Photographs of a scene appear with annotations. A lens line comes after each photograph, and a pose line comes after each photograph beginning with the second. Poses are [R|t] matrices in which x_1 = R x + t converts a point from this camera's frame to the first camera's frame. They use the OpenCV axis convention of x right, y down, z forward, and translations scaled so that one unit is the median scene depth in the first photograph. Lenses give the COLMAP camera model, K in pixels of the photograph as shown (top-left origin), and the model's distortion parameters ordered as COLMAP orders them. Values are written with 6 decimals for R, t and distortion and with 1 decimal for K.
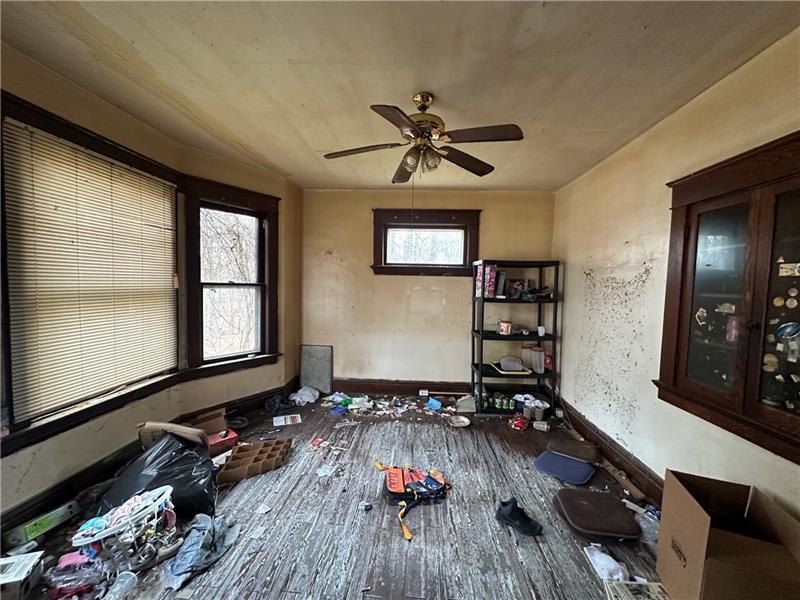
lens RADIAL K [[317.6, 0, 400.0], [0, 317.6, 300.0], [0, 0, 1]] dist [-0.003065, 0.000743]
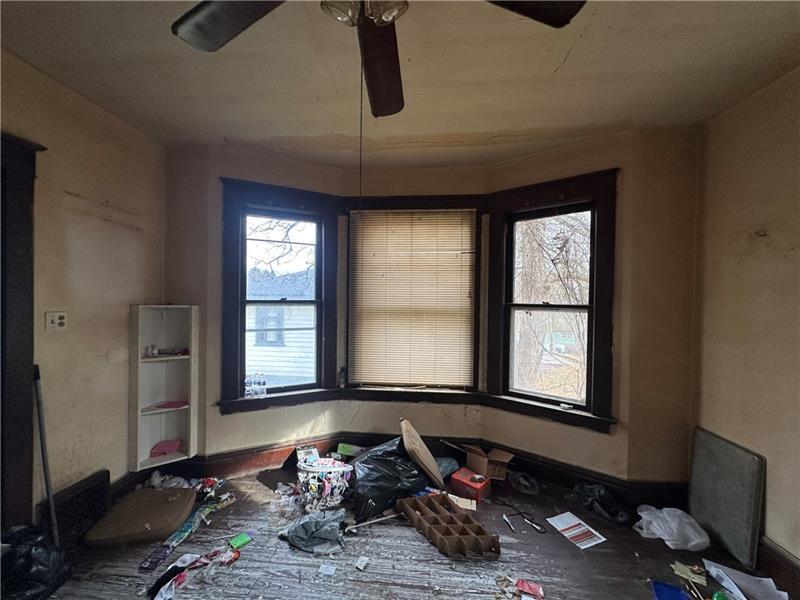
lens RADIAL K [[317.6, 0, 400.0], [0, 317.6, 300.0], [0, 0, 1]] dist [-0.003065, 0.000743]
pose [[-0.026822, -0.015412, -0.999521, 0.289890], [-0.065616, 0.997752, -0.013624, -0.032385], [0.997484, 0.065219, -0.027773, 0.709577]]
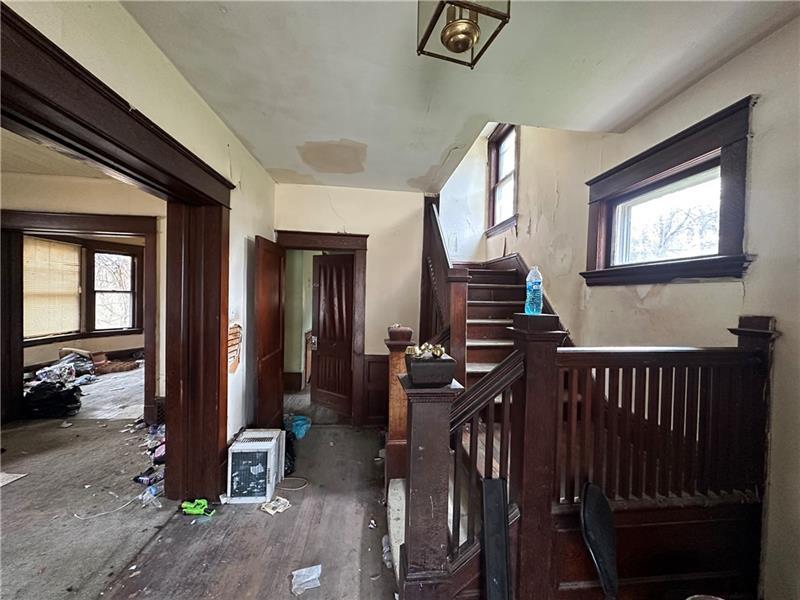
lens RADIAL K [[317.6, 0, 400.0], [0, 317.6, 300.0], [0, 0, 1]] dist [-0.003065, 0.000743]
pose [[0.988032, -0.000609, 0.154247, 0.972947], [0.005719, 0.999449, -0.032684, 0.083081], [-0.154143, 0.033175, 0.987492, -1.277653]]
